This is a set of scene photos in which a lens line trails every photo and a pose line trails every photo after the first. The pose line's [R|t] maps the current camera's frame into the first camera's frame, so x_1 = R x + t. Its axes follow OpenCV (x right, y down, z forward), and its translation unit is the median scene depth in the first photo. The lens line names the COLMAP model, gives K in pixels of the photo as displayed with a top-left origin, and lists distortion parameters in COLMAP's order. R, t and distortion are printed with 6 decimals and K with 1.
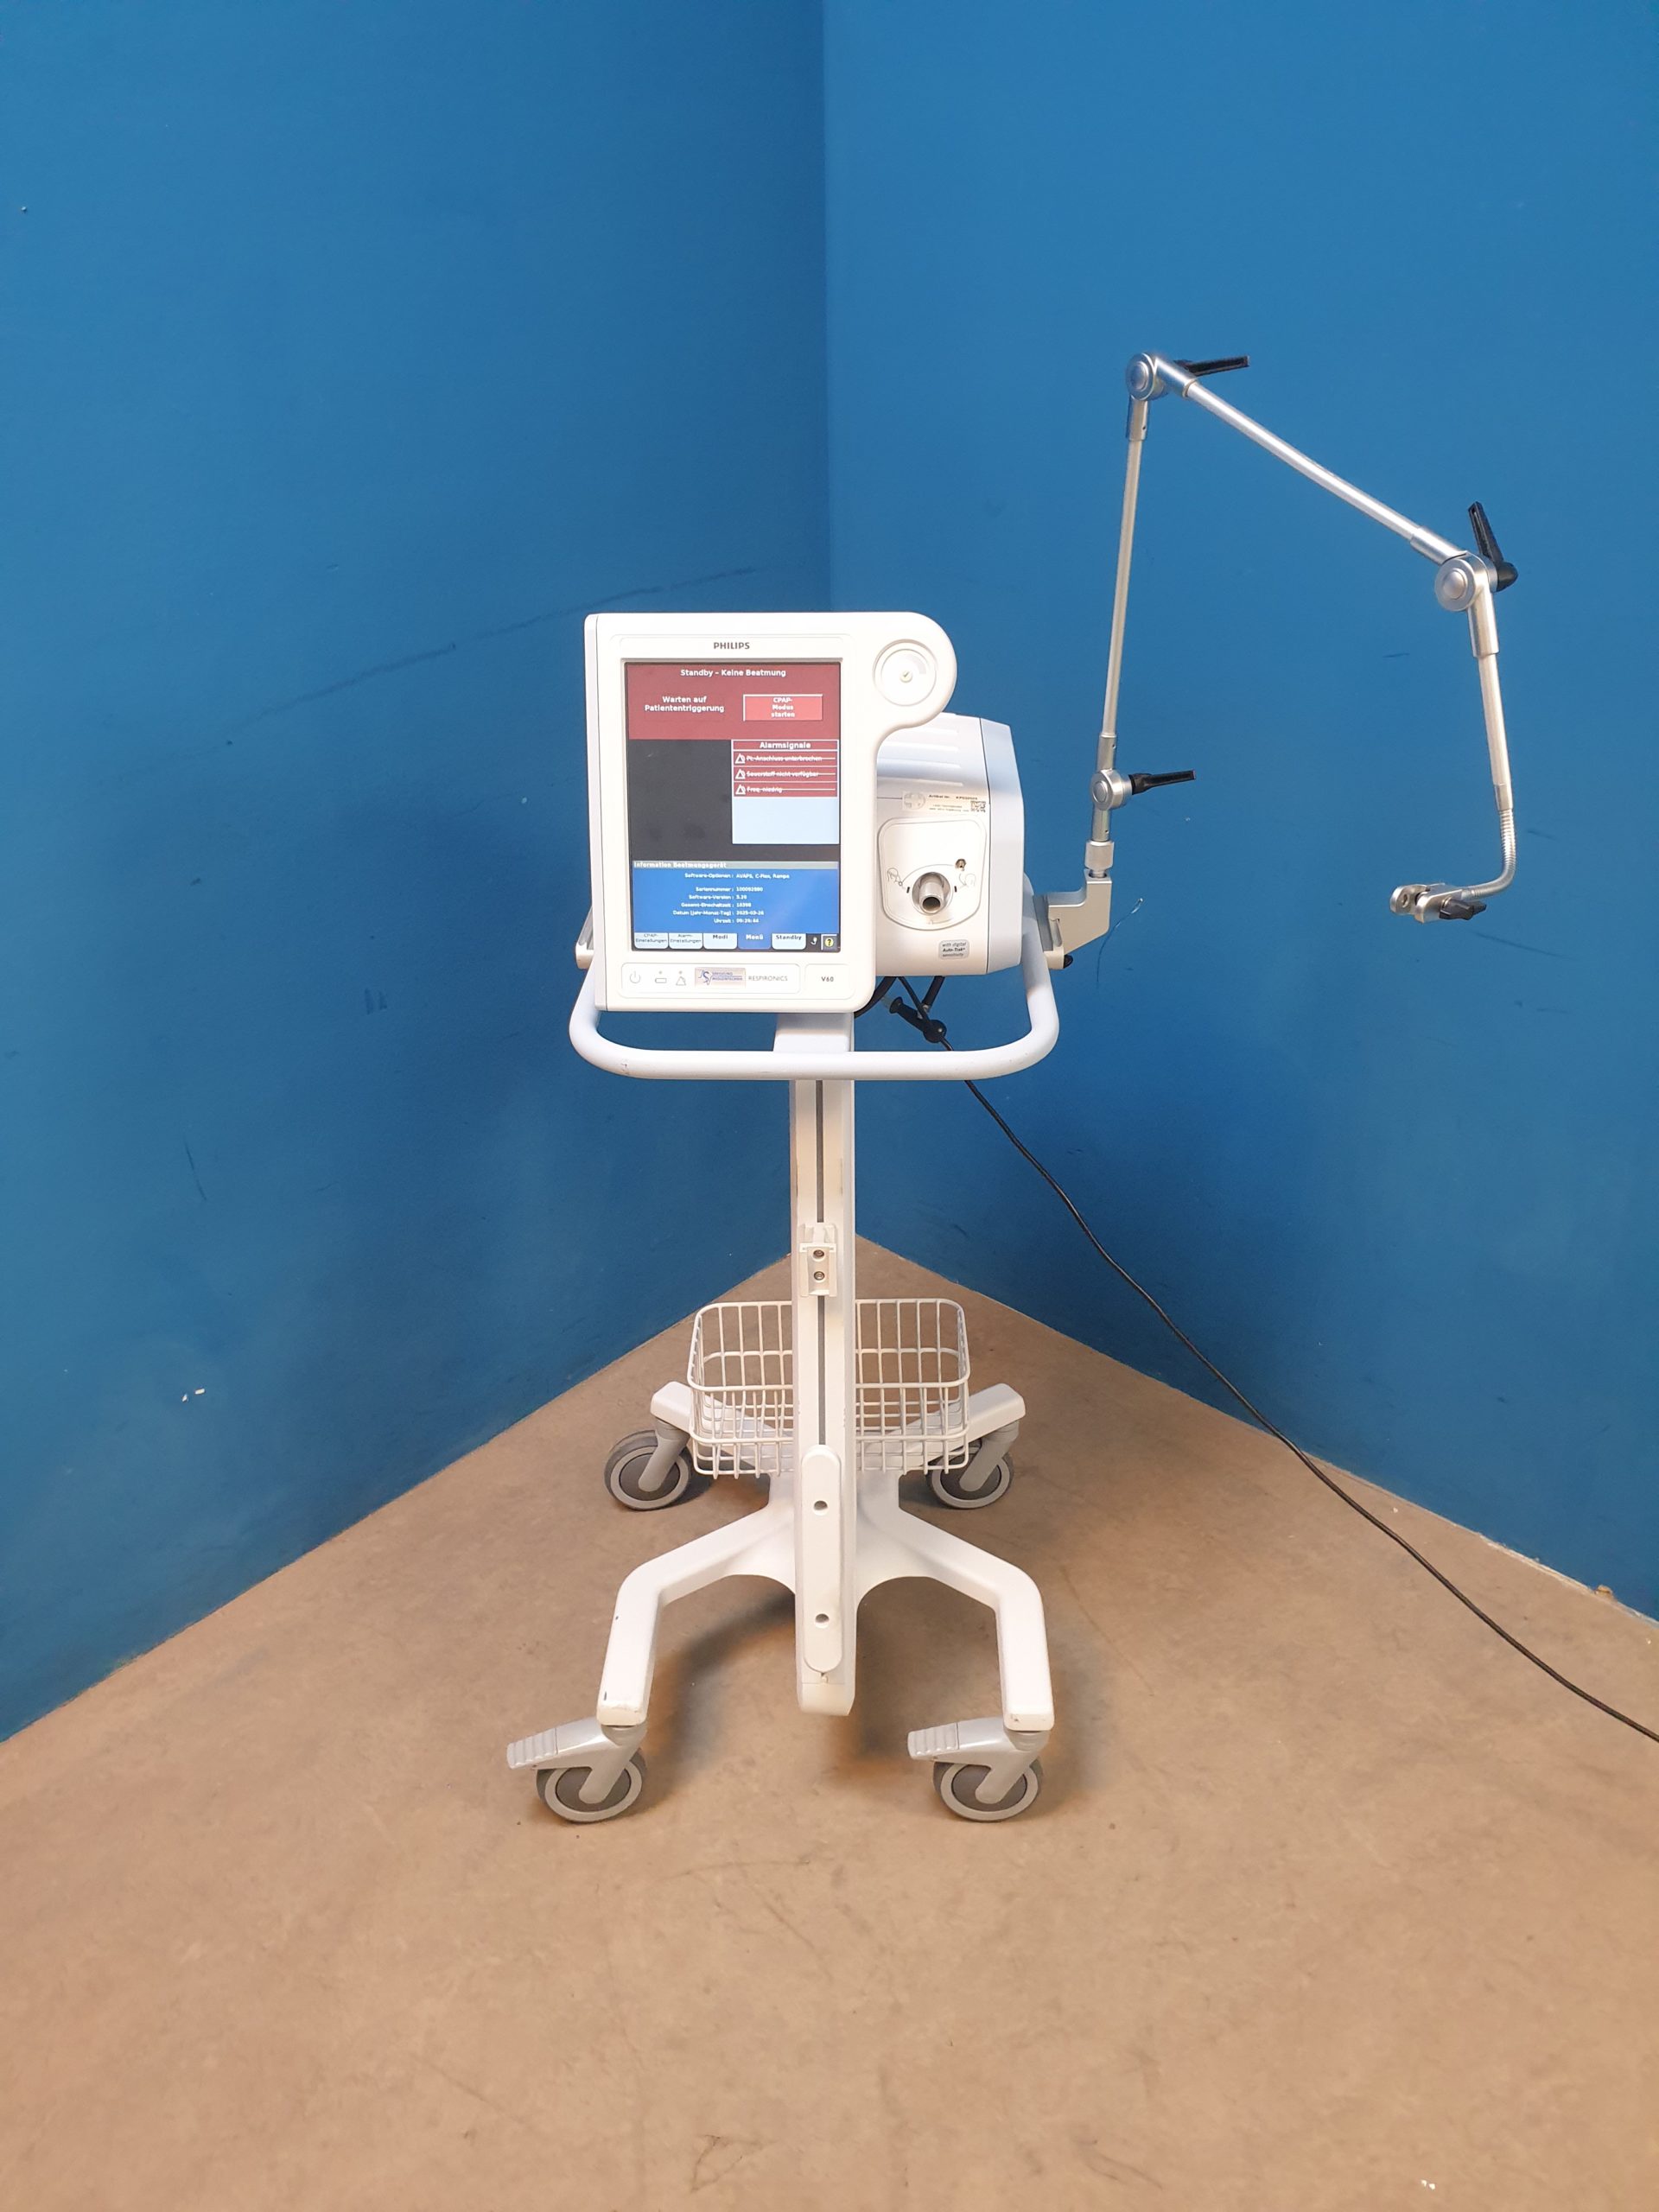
lens RADIAL K [[1749.4, 0, 824.4], [0, 1749.4, 1102.3], [0, 0, 1]] dist [-0.009567, 0.043223]
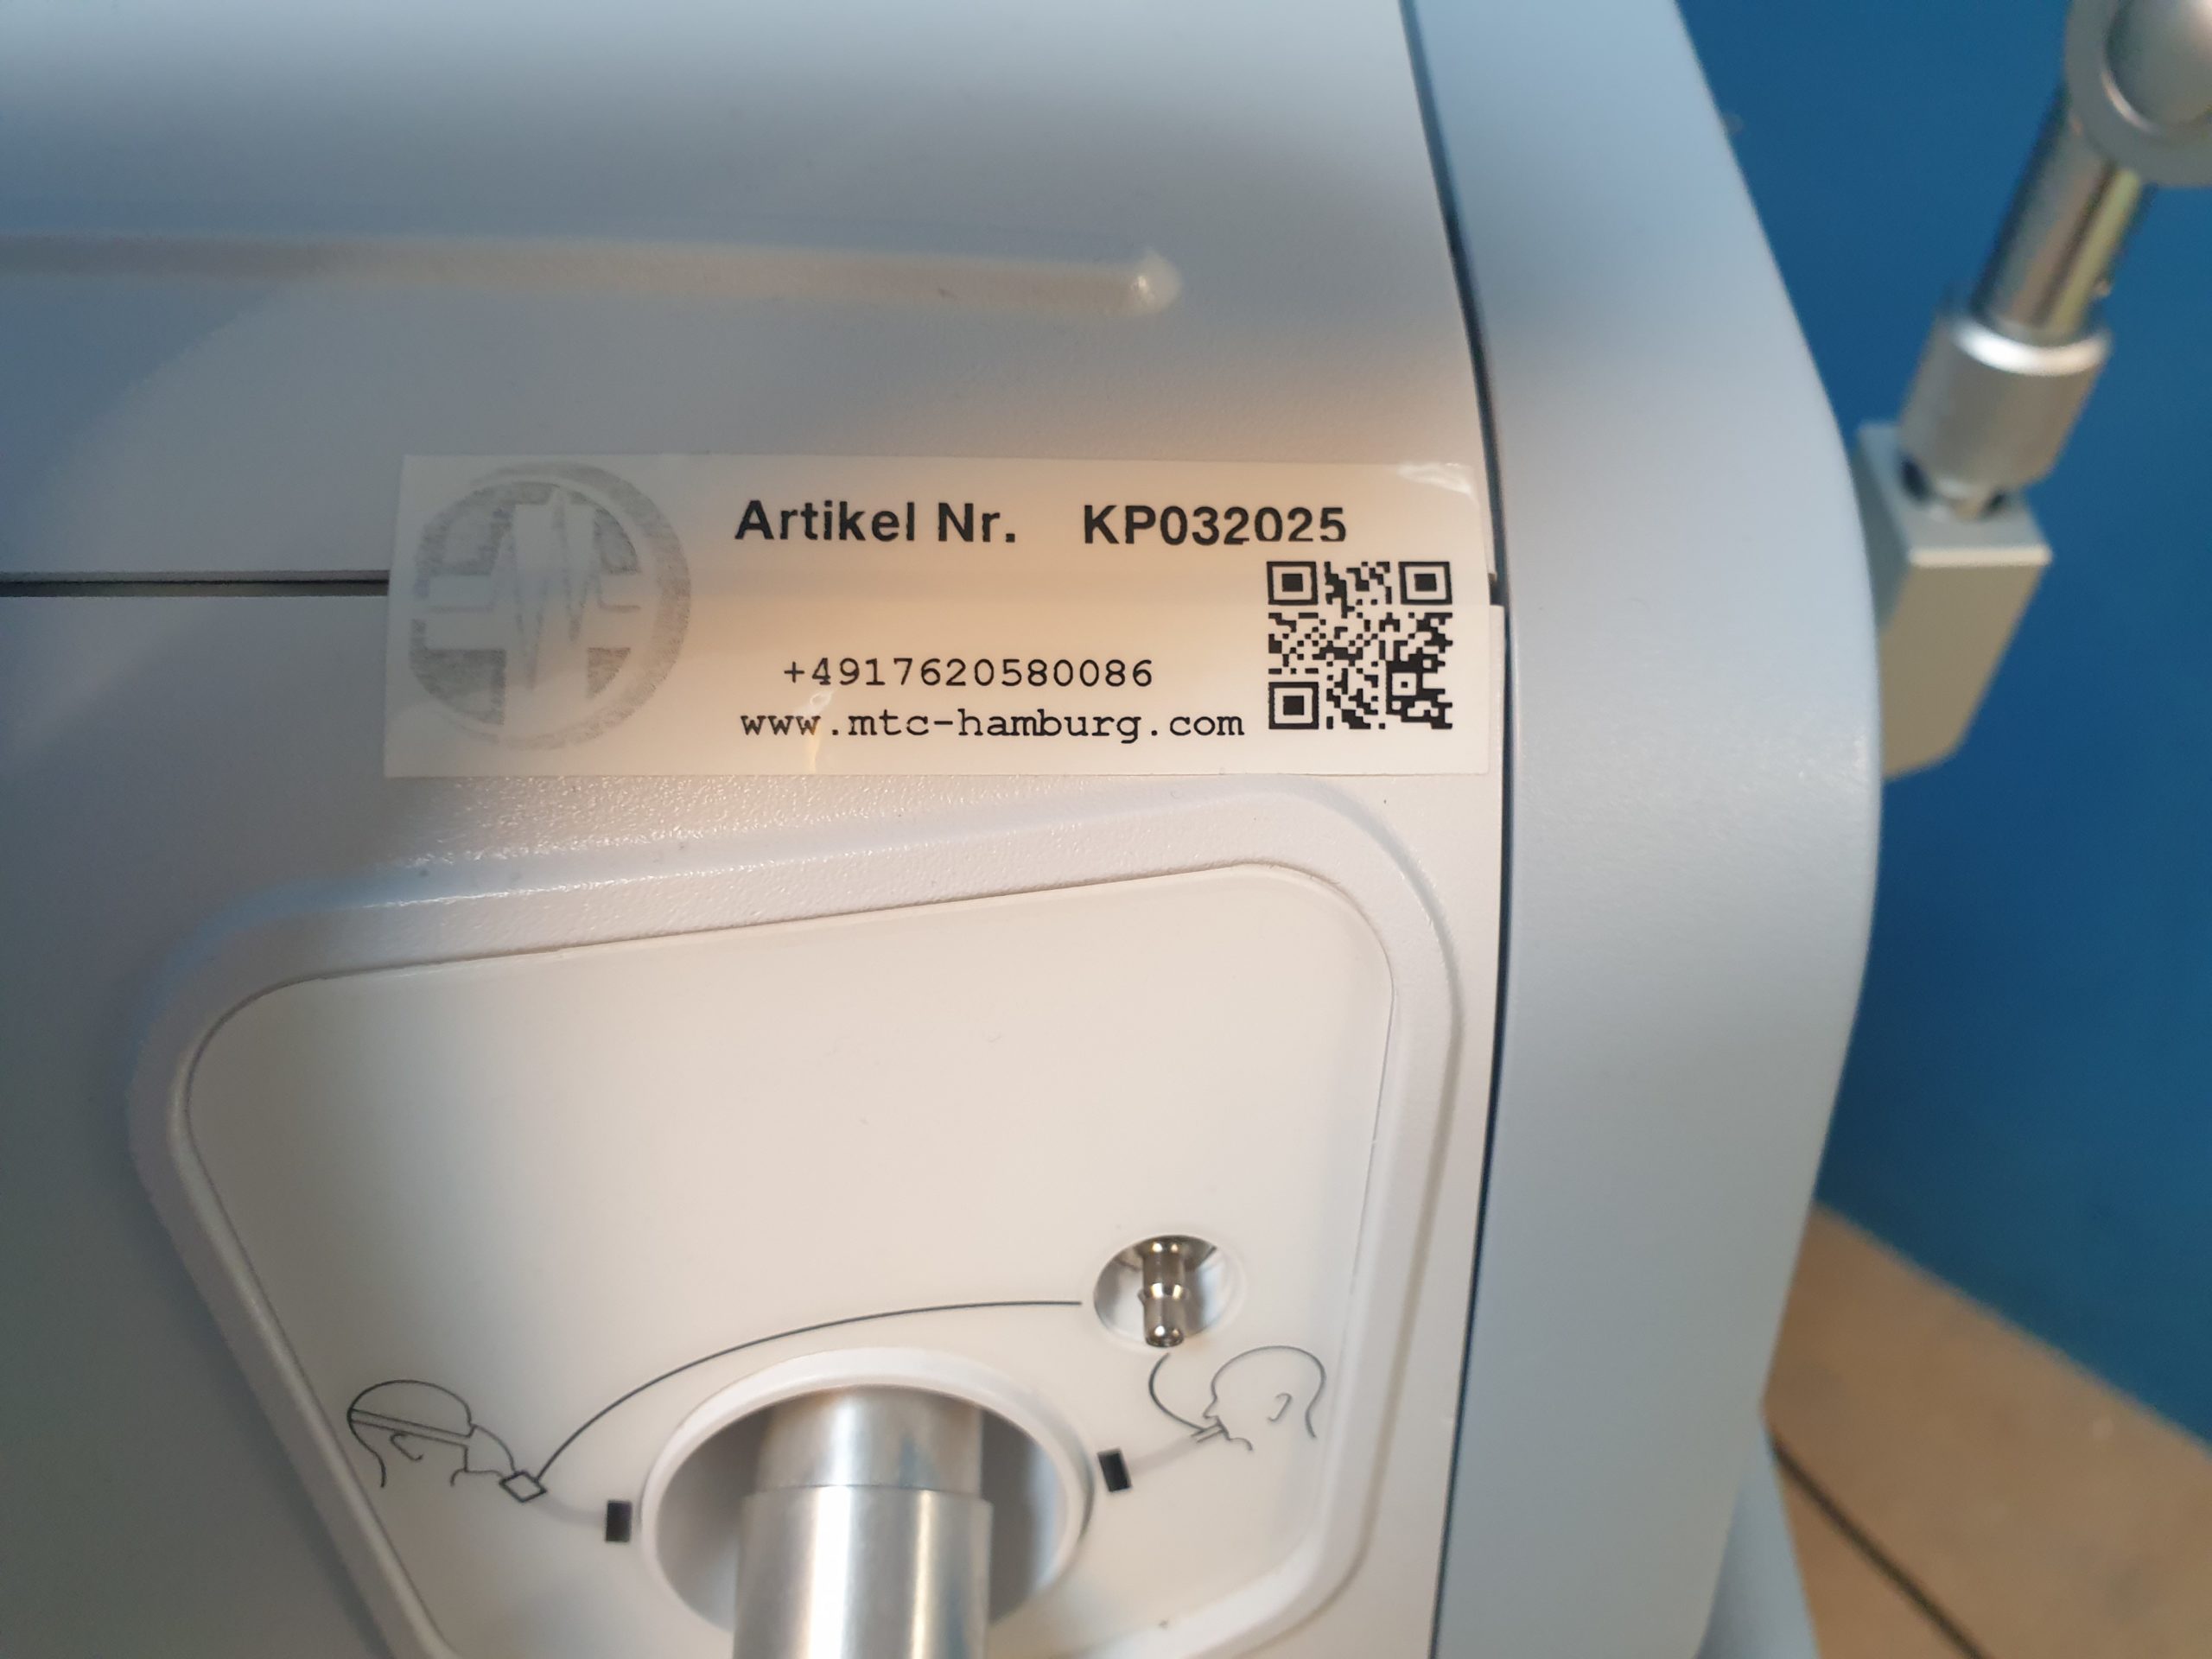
lens RADIAL K [[1749.4, 0, 1132.1], [0, 1749.4, 880.2], [0, 0, 1]] dist [-0.009567, 0.043223]
pose [[0.998894, -0.045661, 0.011216, 0.065936], [0.036718, 0.906551, 0.420497, -0.167391], [-0.029368, -0.419620, 0.907225, 0.793838]]
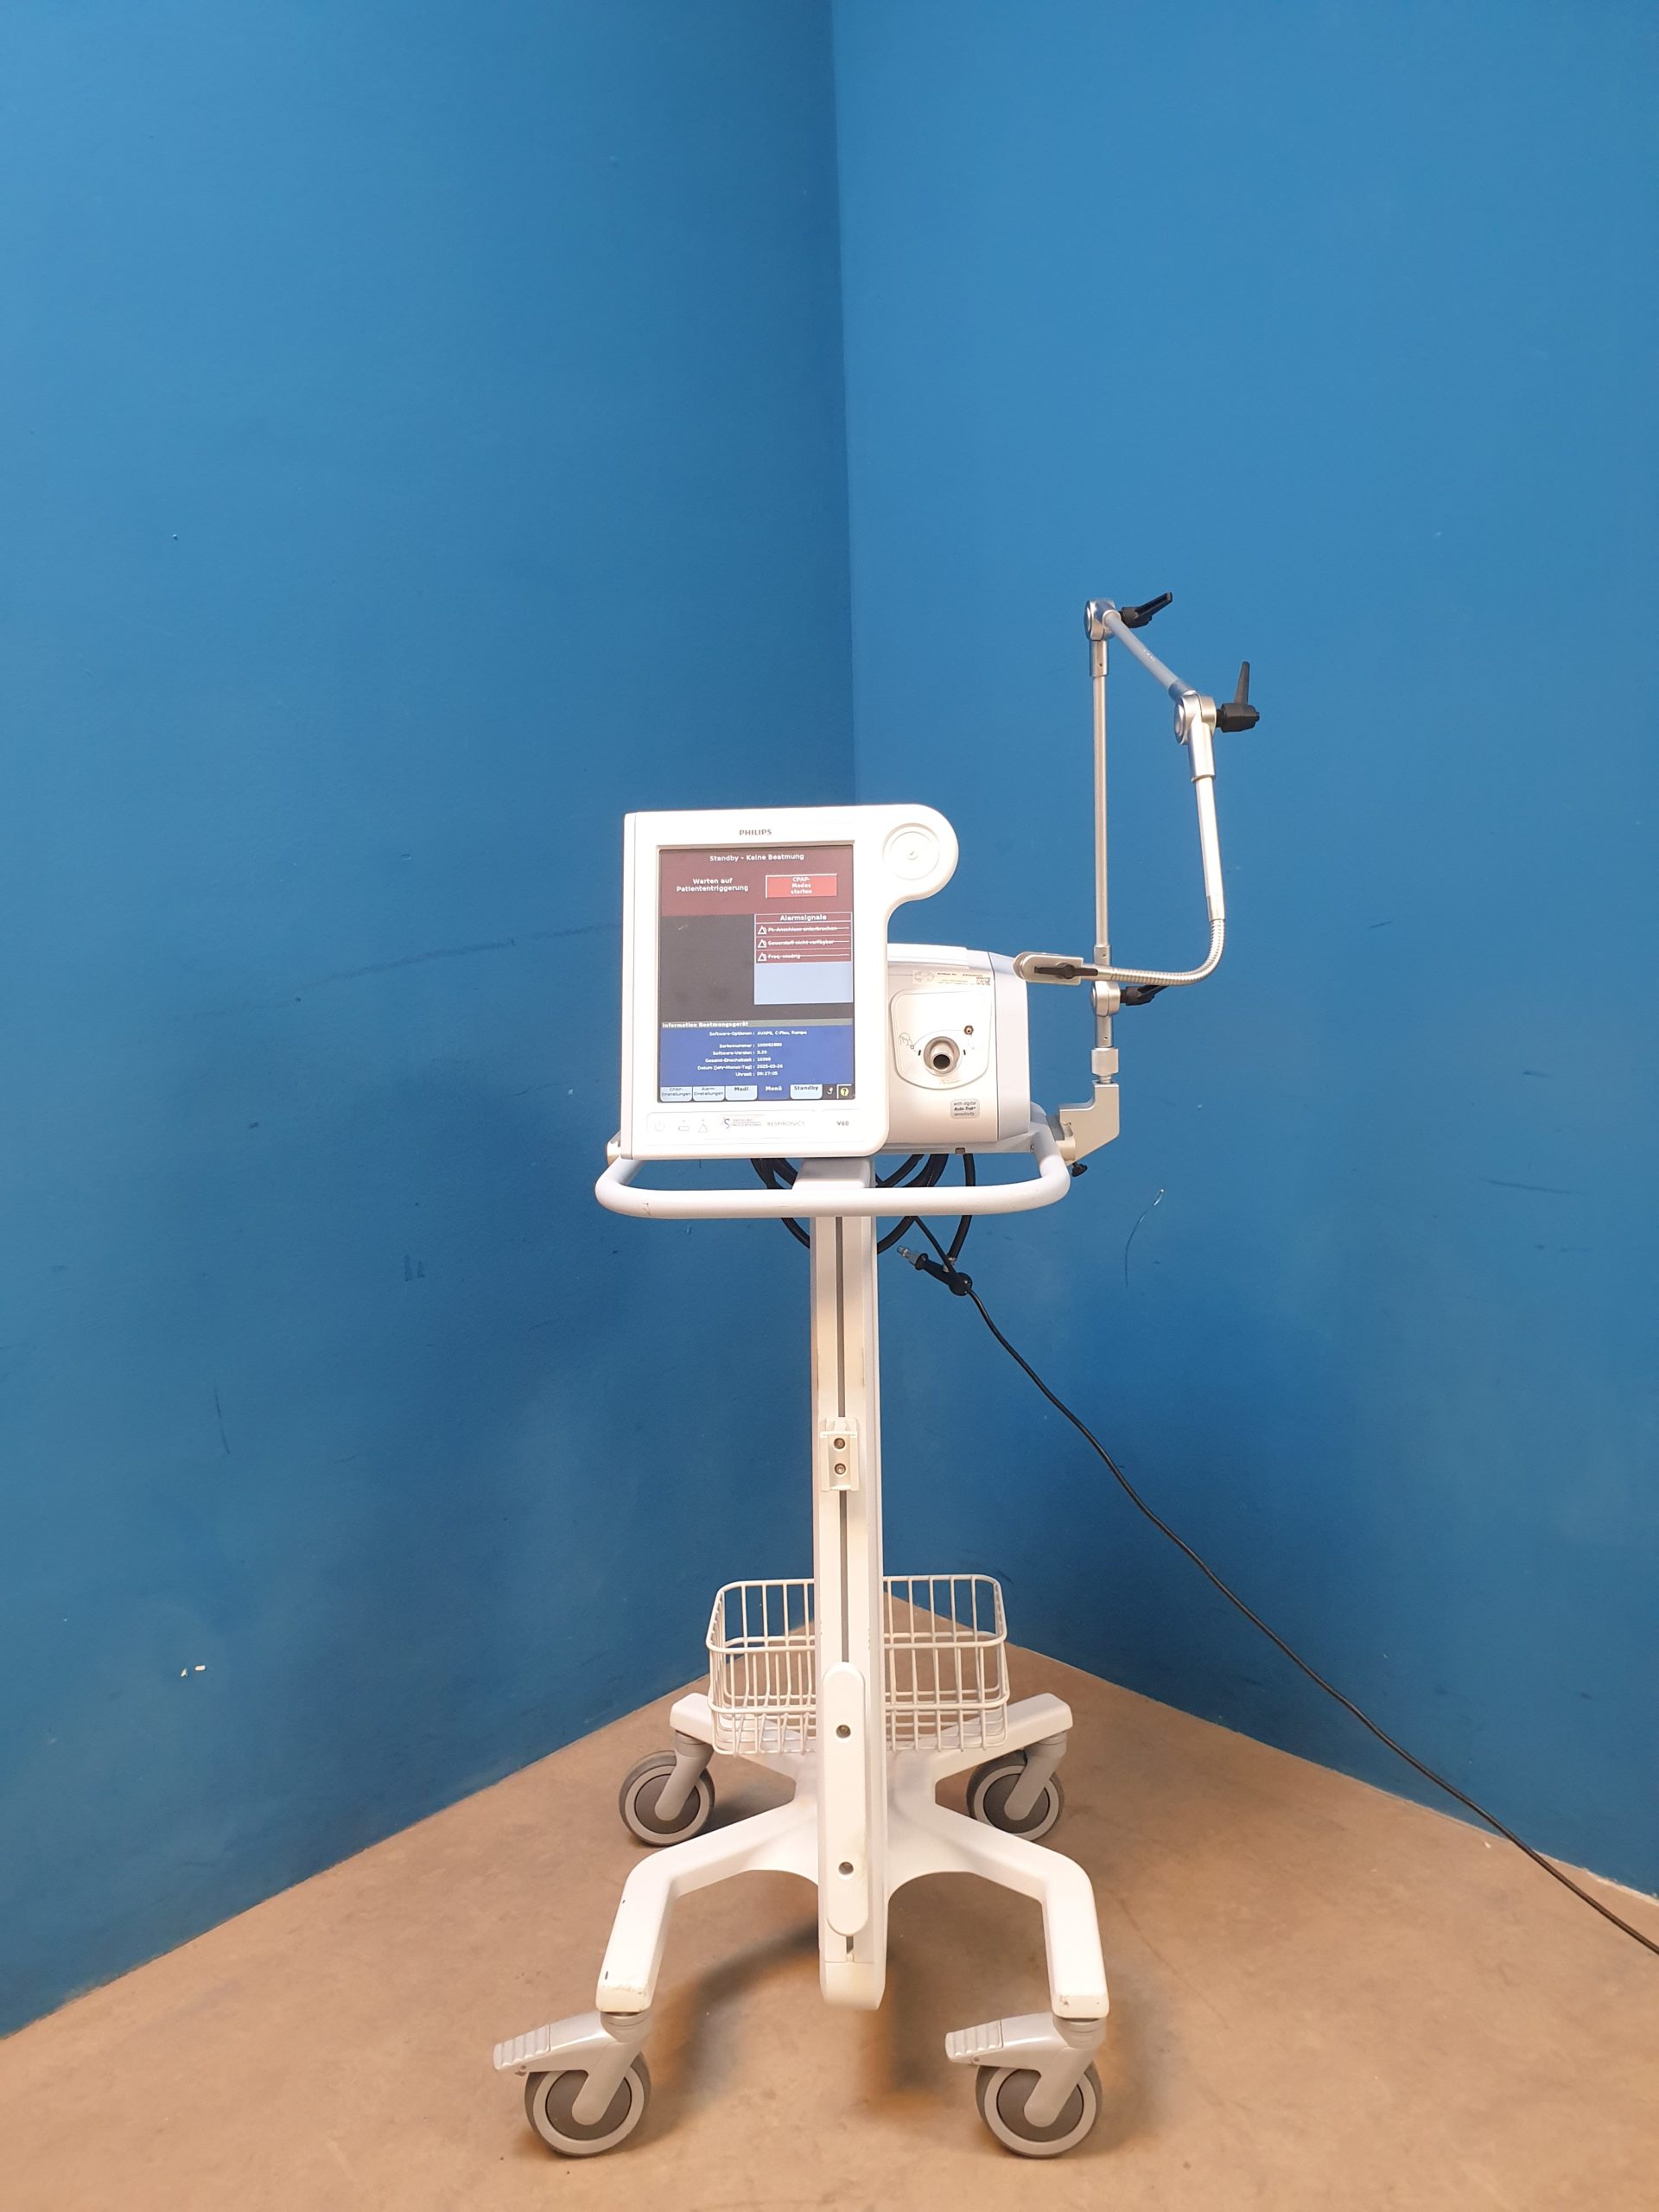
lens RADIAL K [[1749.4, 0, 827.0], [0, 1749.4, 1082.3], [0, 0, 1]] dist [-0.009567, 0.043223]
pose [[0.999515, -0.010287, -0.029380, 0.019491], [-0.000116, 0.942581, -0.333977, 0.214176], [0.031128, 0.333819, 0.942123, 0.003441]]
